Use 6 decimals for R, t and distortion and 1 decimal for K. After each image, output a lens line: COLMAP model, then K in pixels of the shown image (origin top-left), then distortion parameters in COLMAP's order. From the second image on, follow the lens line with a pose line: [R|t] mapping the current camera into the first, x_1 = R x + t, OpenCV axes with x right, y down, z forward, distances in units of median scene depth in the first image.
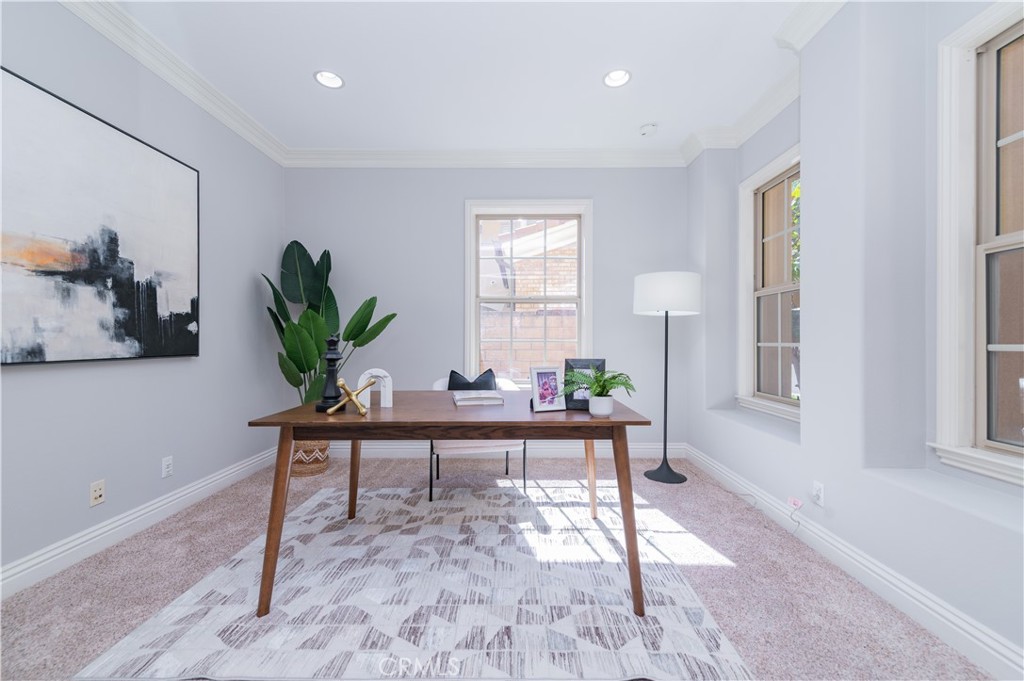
lens RADIAL K [[403.8, 0, 529.1], [0, 403.8, 340.4], [0, 0, 1]] dist [0.015097, -0.003664]
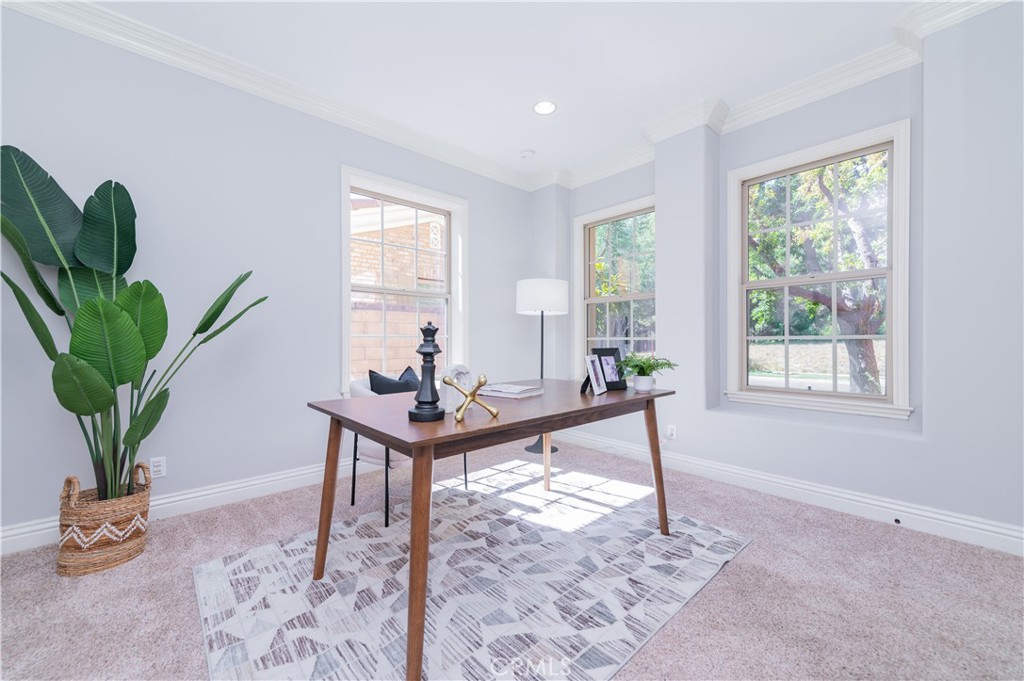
lens RADIAL K [[403.8, 0, 498.5], [0, 403.8, 341.4], [0, 0, 1]] dist [0.015097, -0.003664]
pose [[0.735897, -0.003551, 0.677084, -0.722673], [0.001922, 0.999993, 0.003155, 0.016158], [-0.677091, -0.001021, 0.735899, 0.262375]]
